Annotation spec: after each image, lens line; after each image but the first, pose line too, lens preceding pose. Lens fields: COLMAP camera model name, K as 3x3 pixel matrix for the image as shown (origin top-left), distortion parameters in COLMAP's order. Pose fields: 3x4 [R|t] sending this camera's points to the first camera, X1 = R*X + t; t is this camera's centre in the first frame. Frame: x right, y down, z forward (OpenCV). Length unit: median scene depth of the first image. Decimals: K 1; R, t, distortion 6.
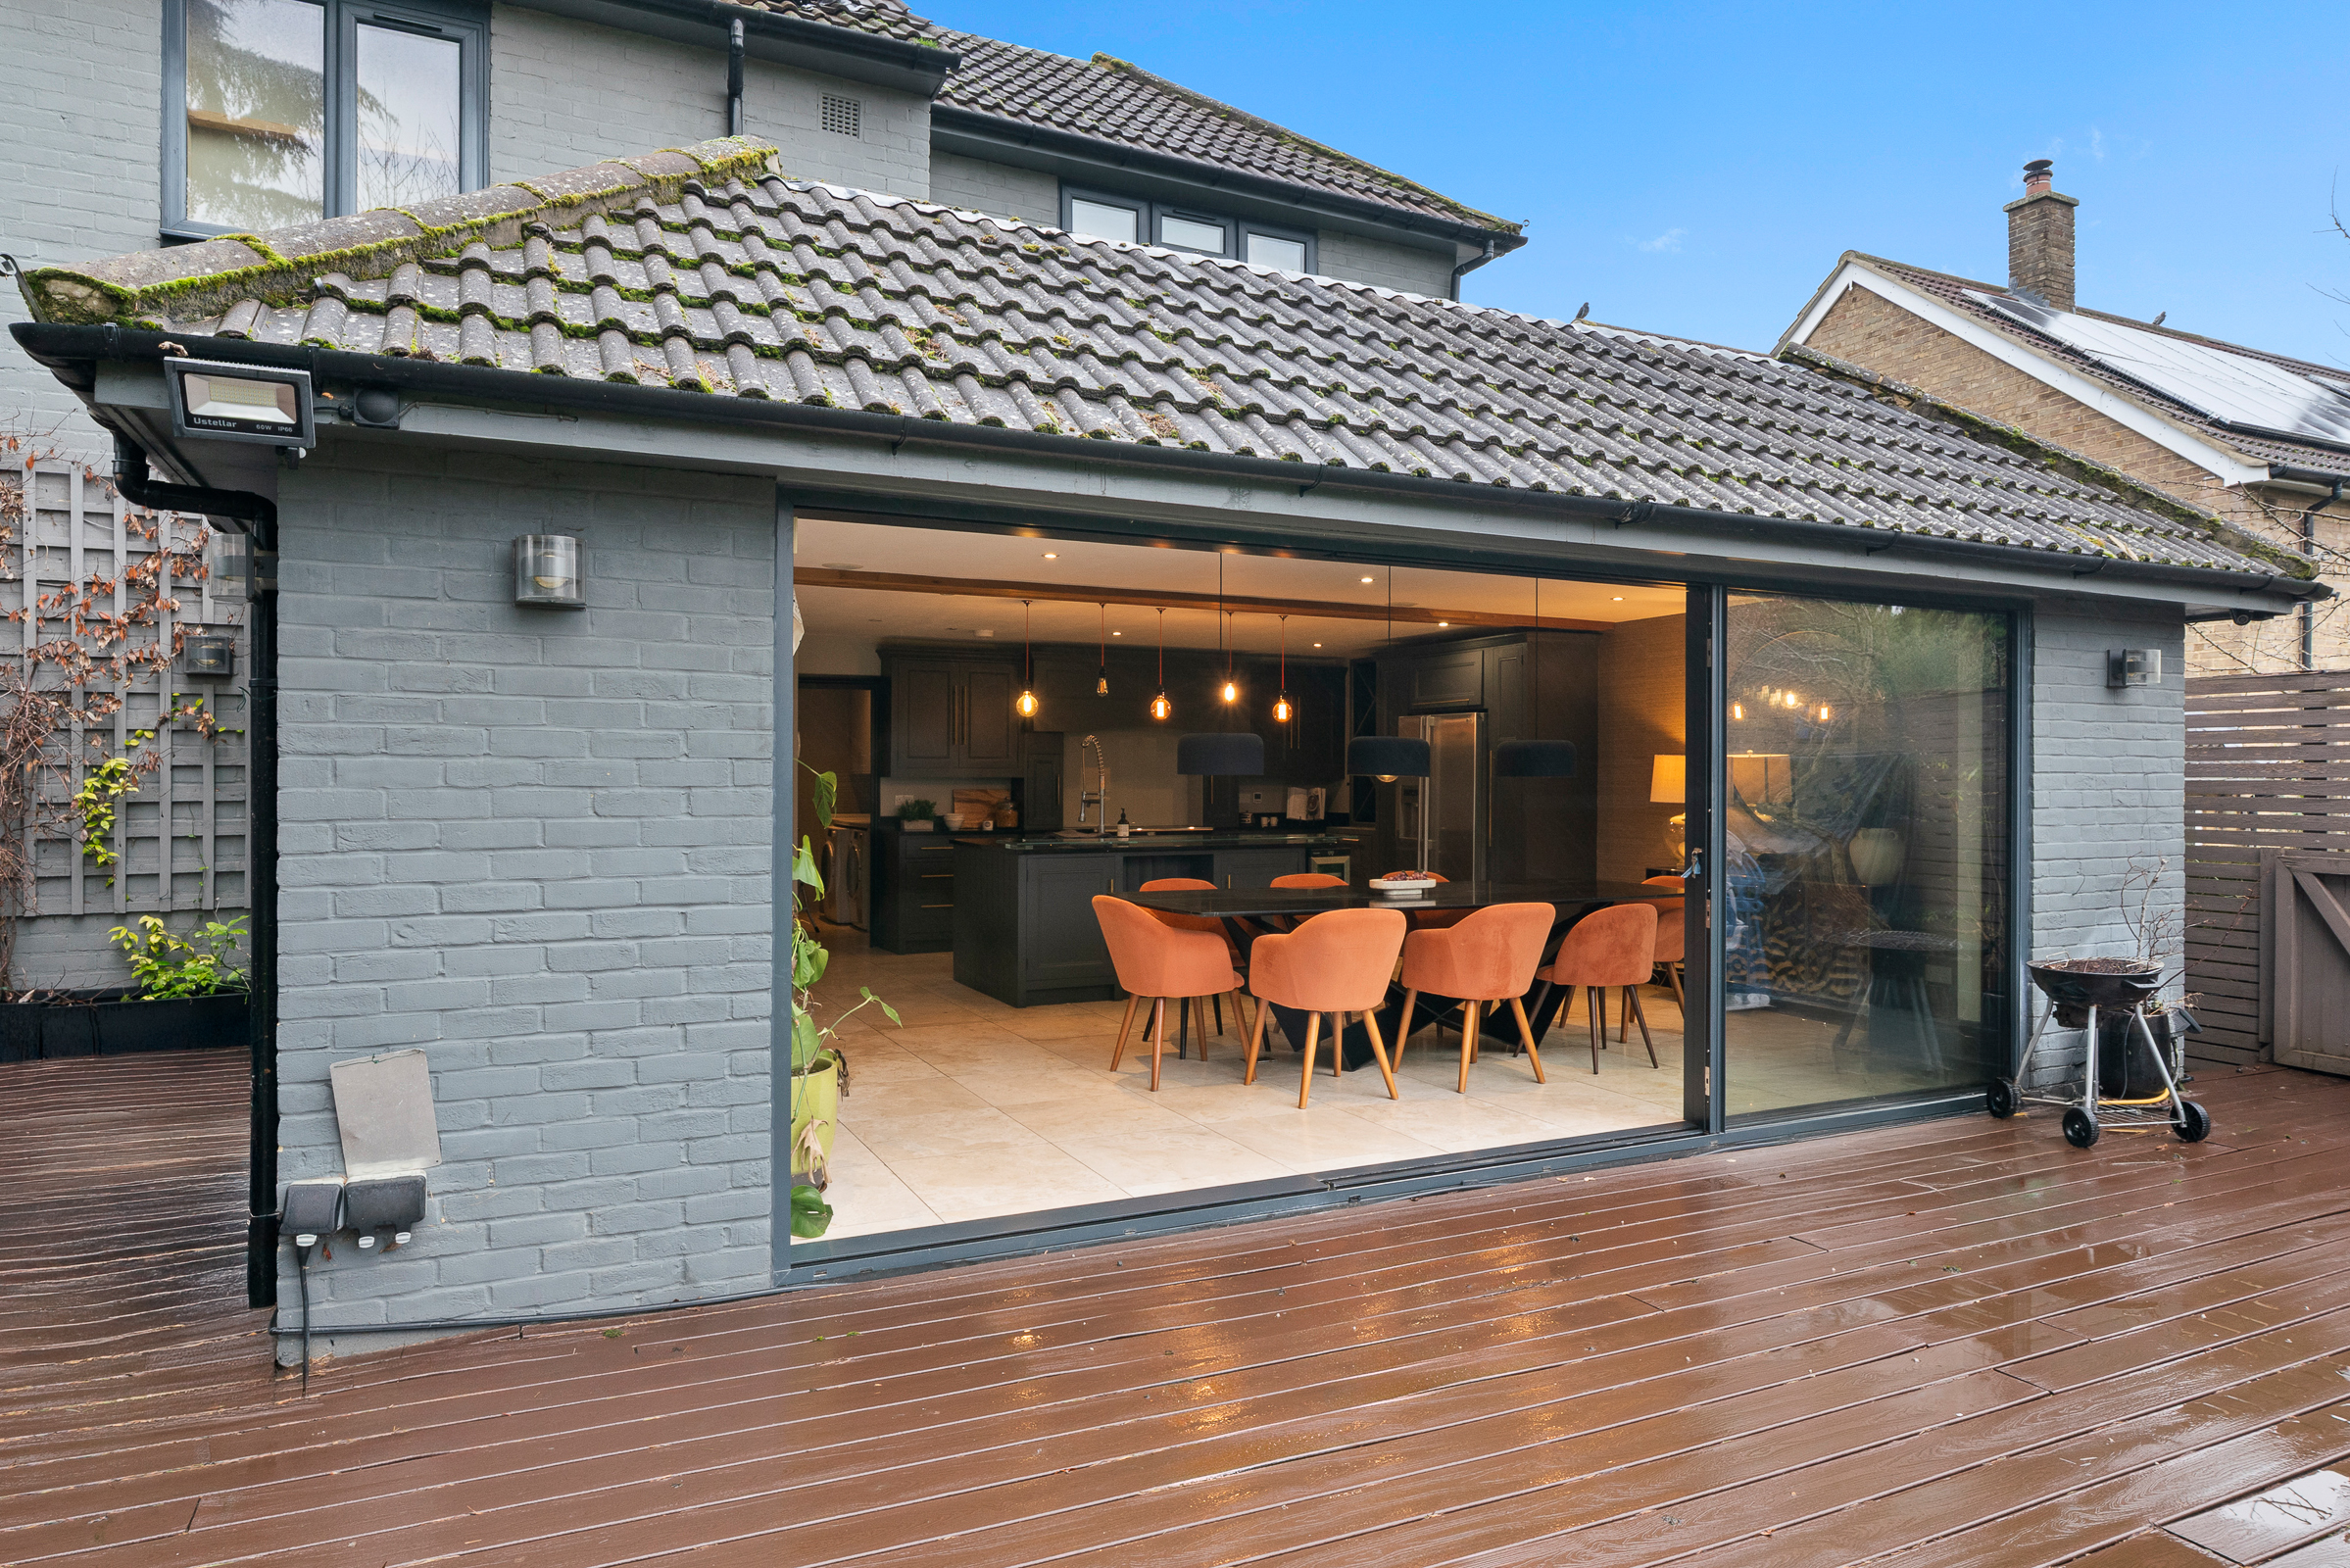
lens RADIAL K [[1429.4, 0, 1175.0], [0, 1429.4, 784.0], [0, 0, 1]] dist [-0.004181, -0.002408]
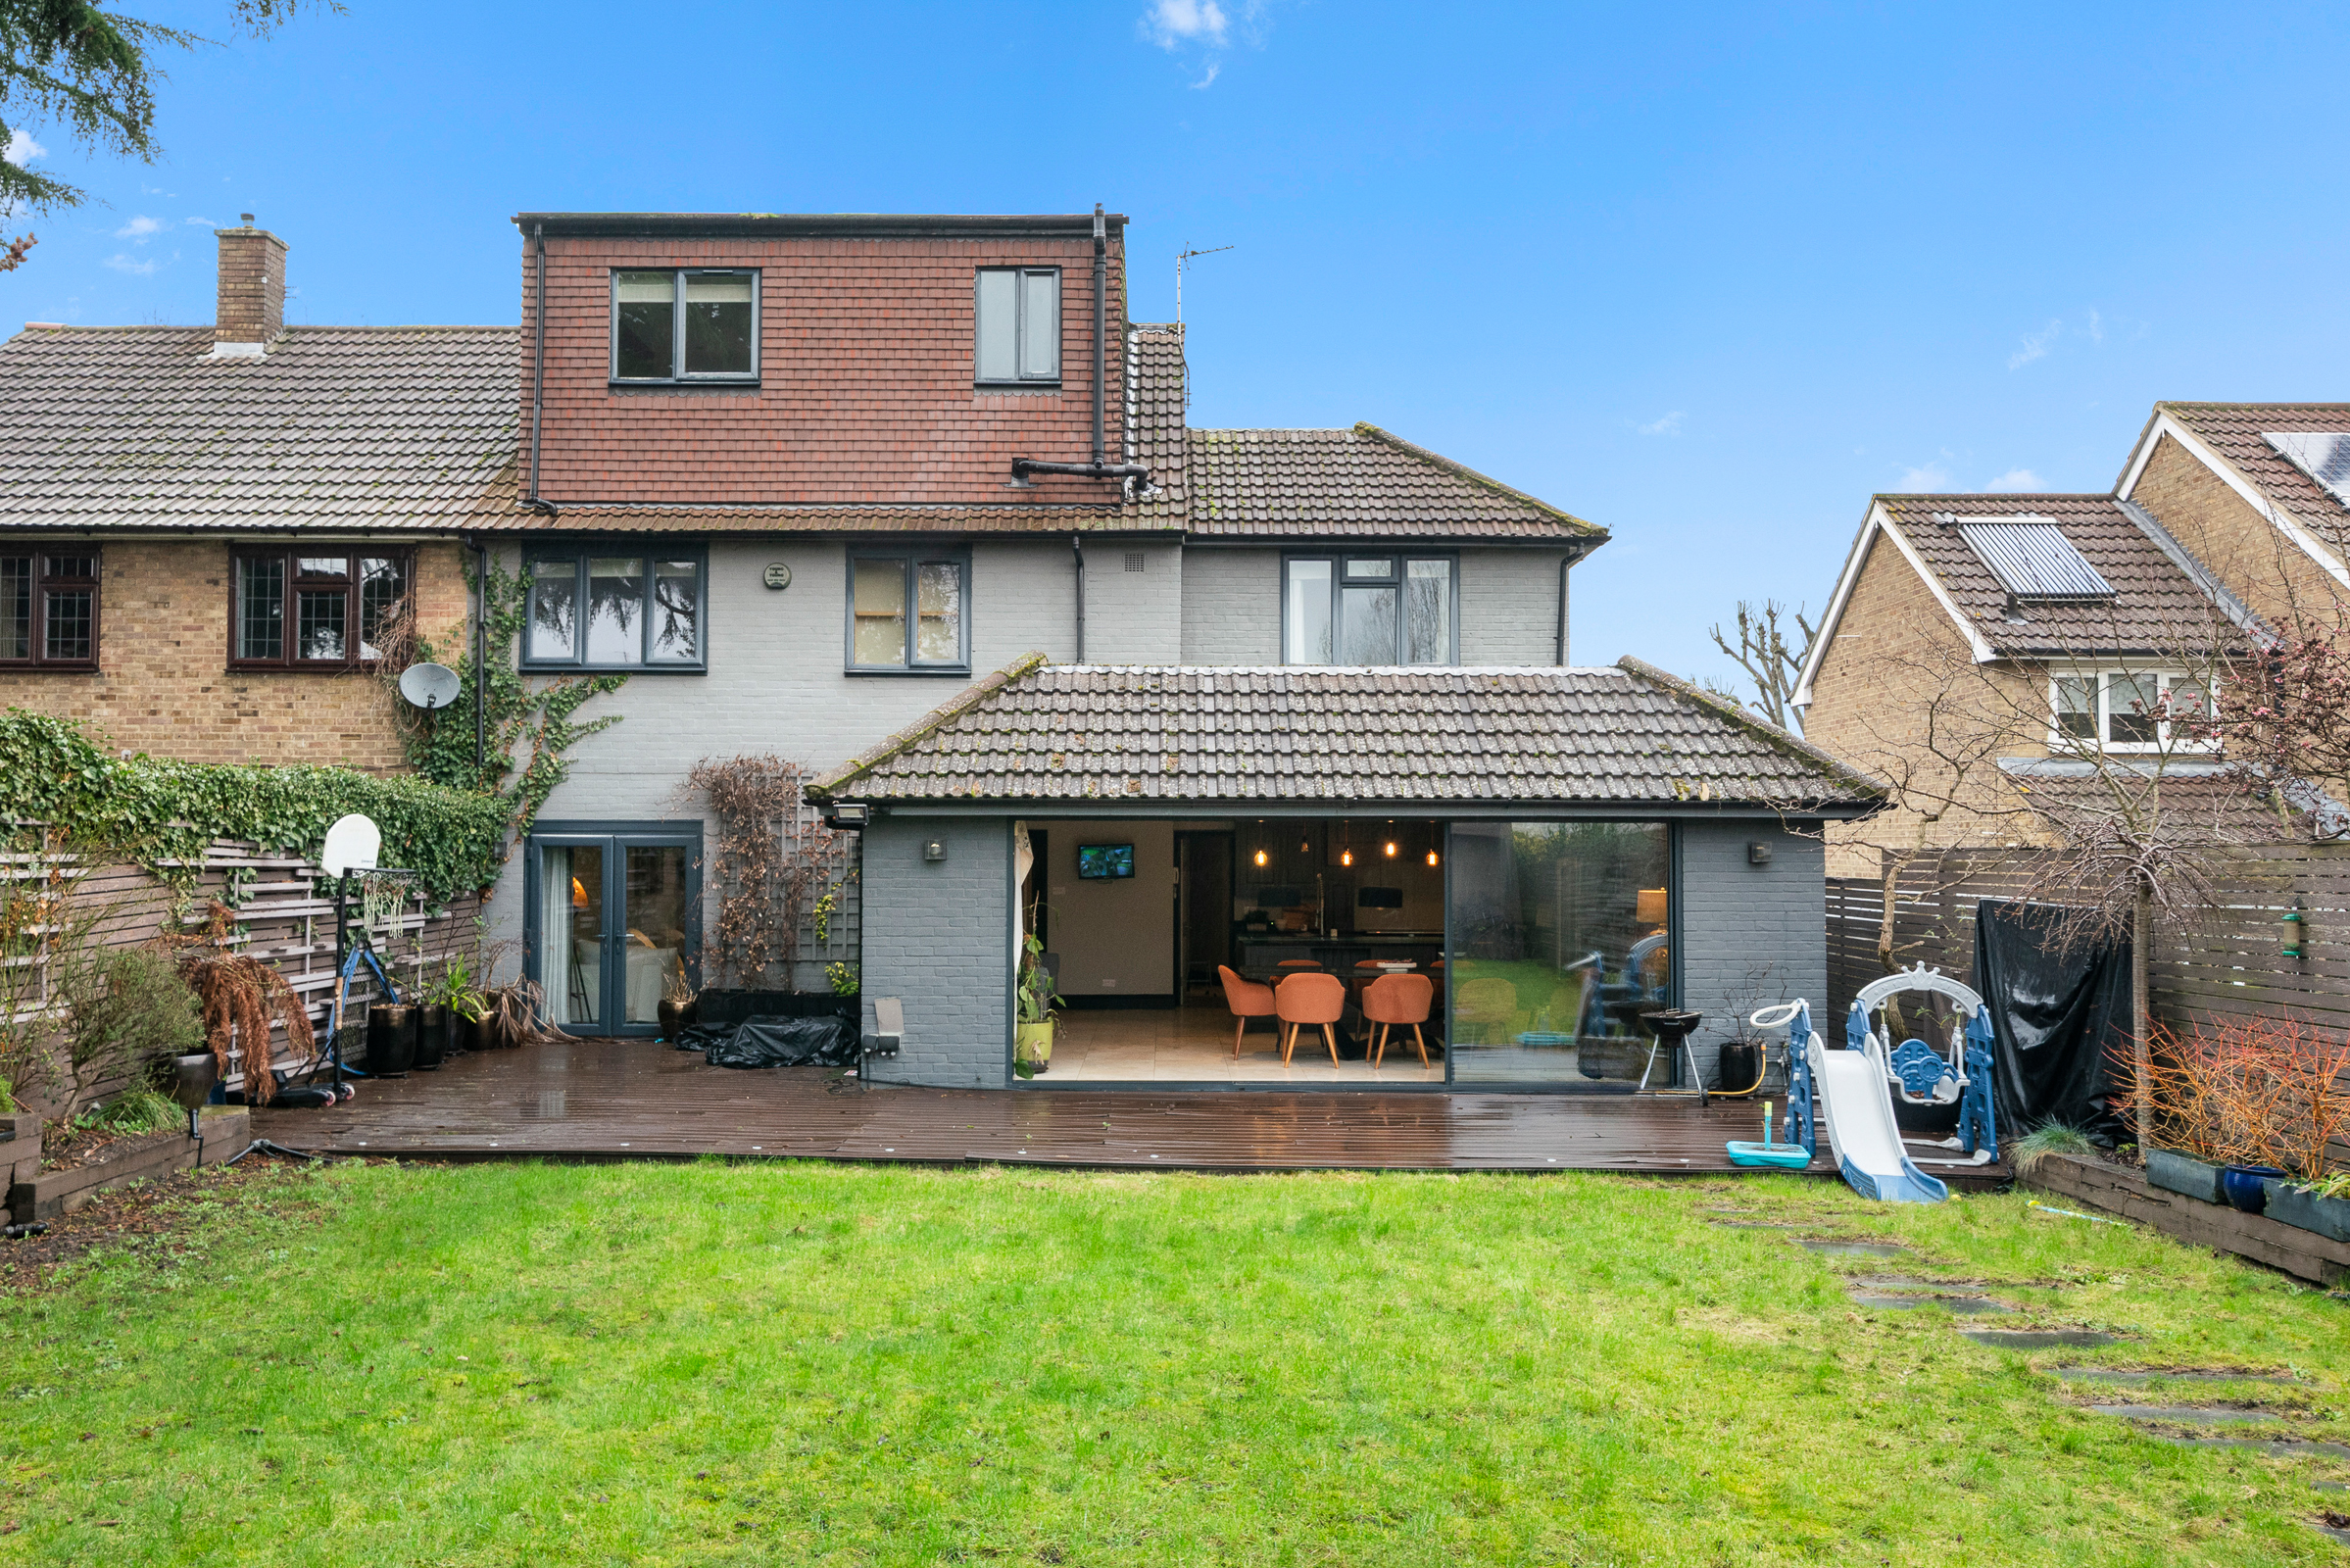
lens RADIAL K [[1816.1, 0, 1175.0], [0, 1816.1, 784.0], [0, 0, 1]] dist [-0.002210, -0.000149]
pose [[0.895699, -0.017513, -0.444317, 0.735921], [-0.002052, 0.999051, -0.043516, -0.047466], [0.444657, 0.039889, 0.894812, -0.955481]]
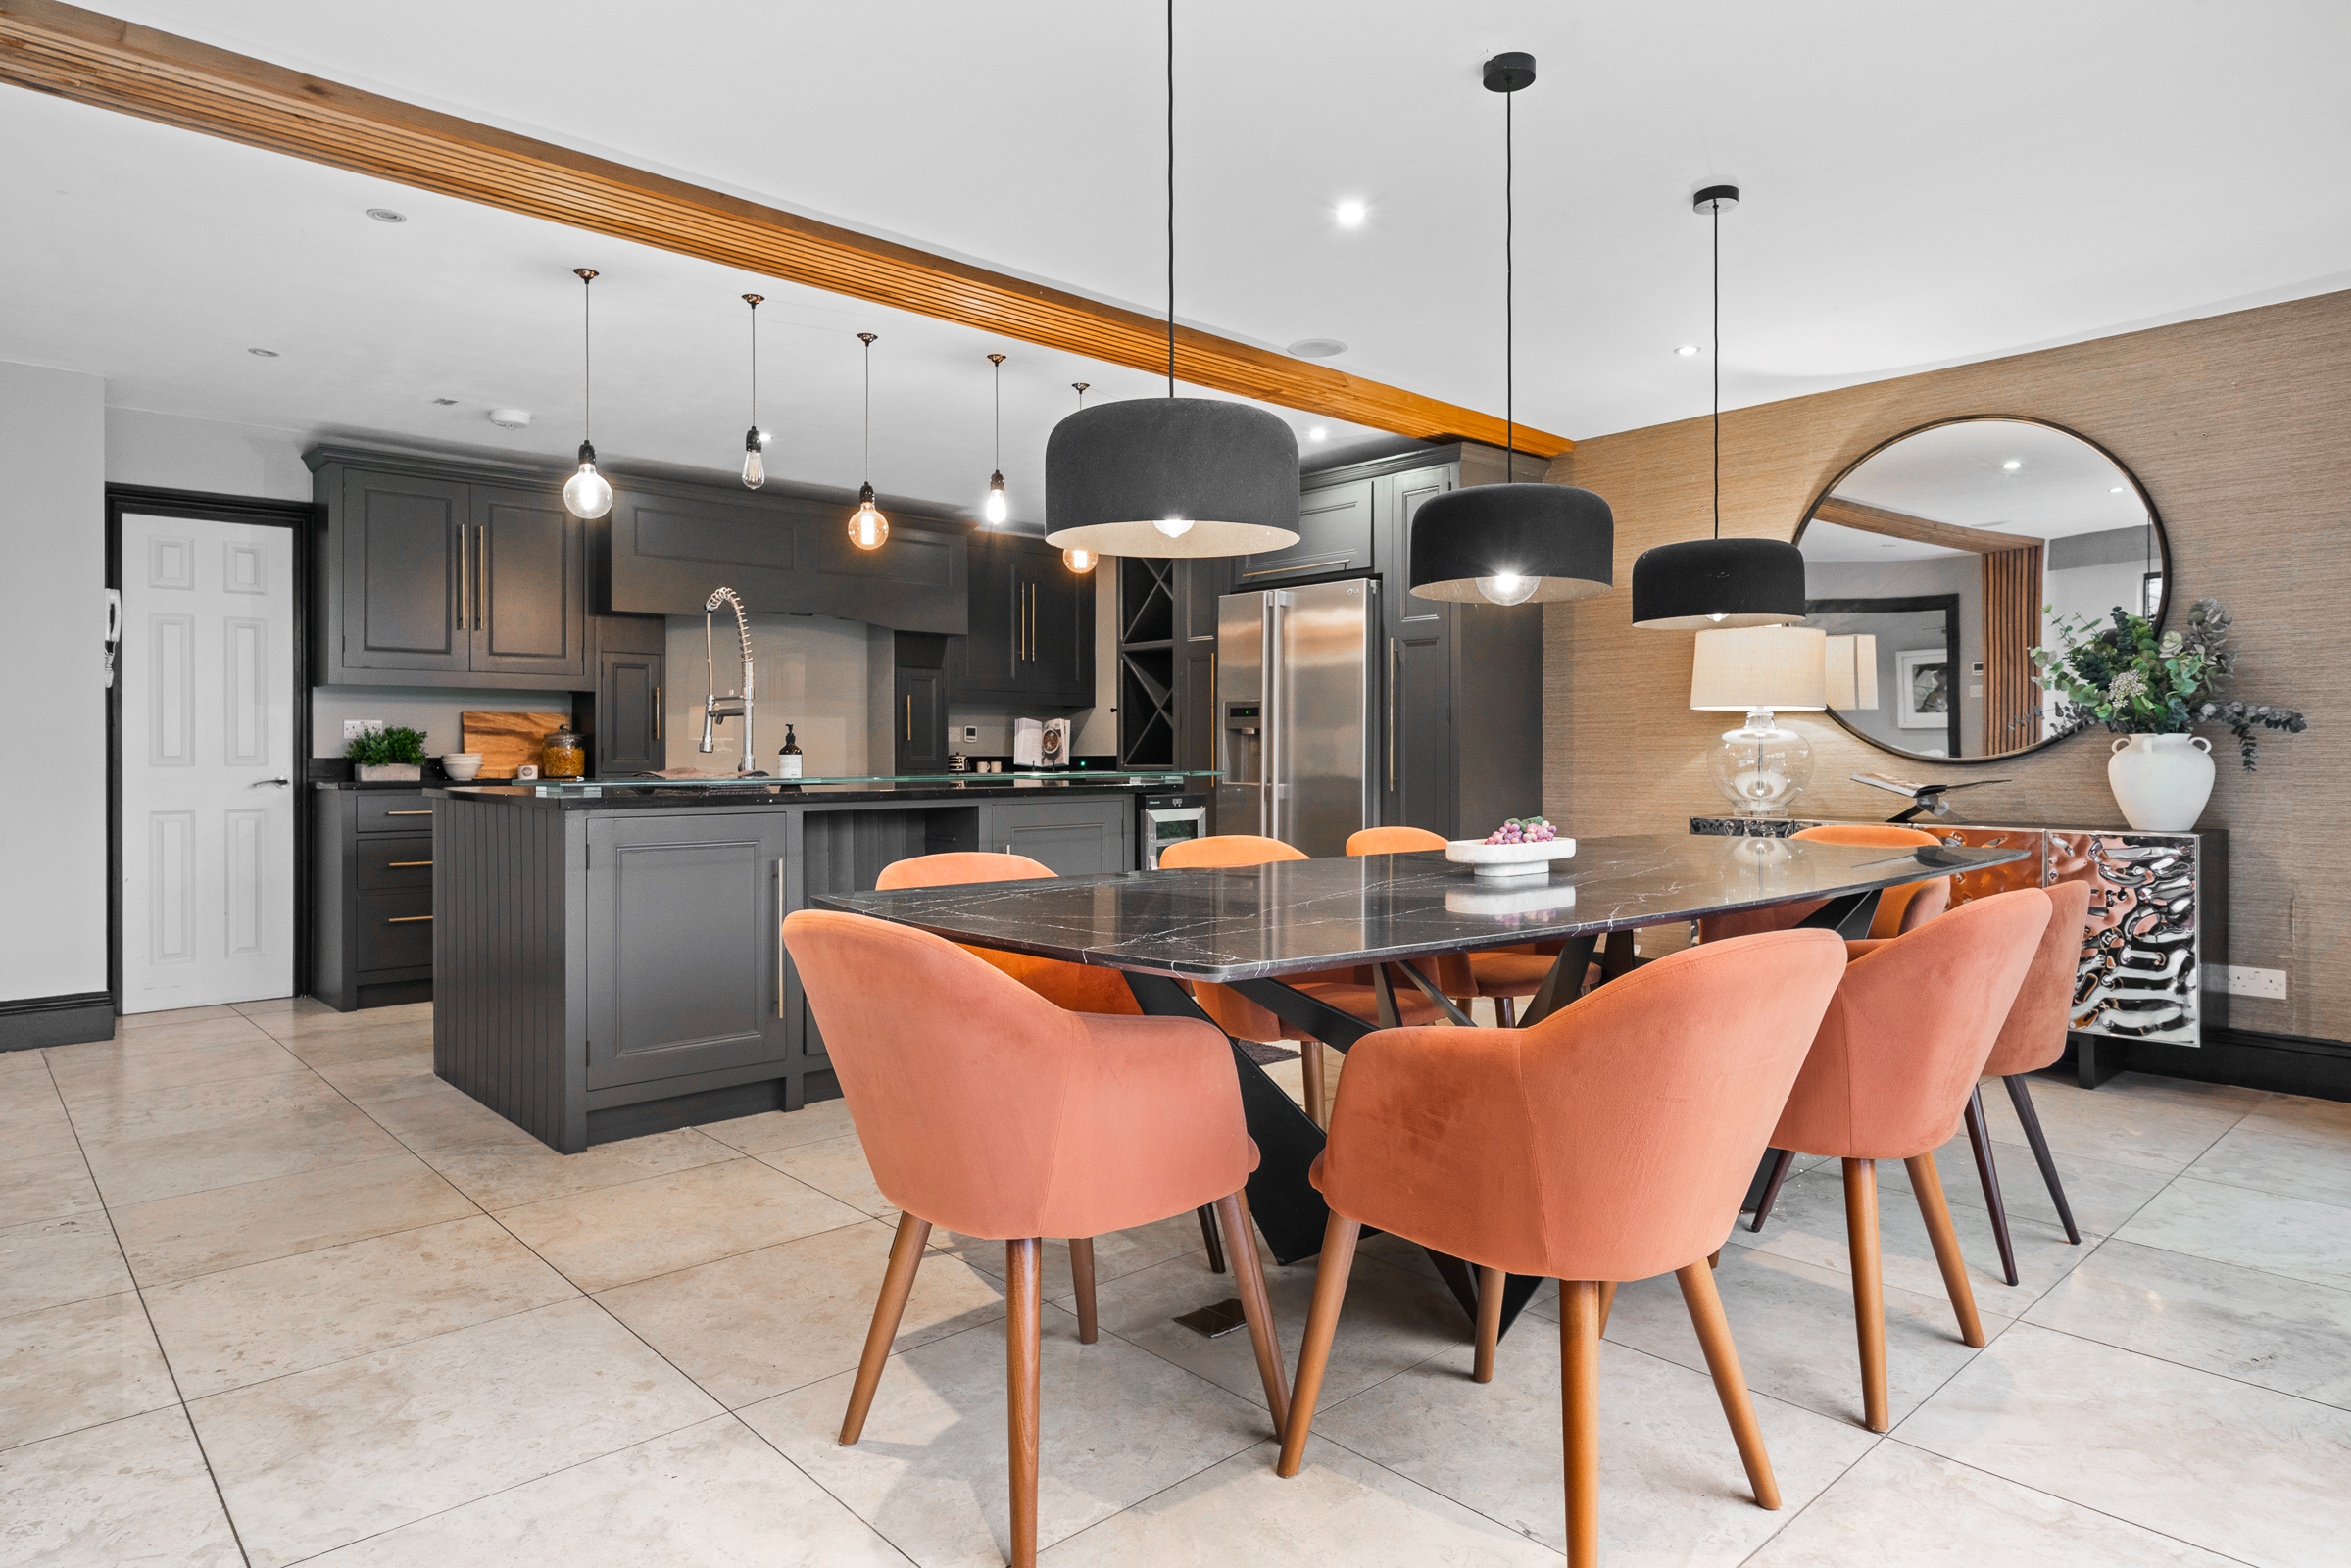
lens RADIAL K [[1342.4, 0, 1175.5], [0, 1342.4, 784.0], [0, 0, 1]] dist [0.003518, 0.000433]
pose [[0.958549, -0.010971, 0.284716, -0.041471], [0.006804, 0.999855, 0.015622, 0.032500], [-0.284846, -0.013037, 0.958485, 0.488133]]
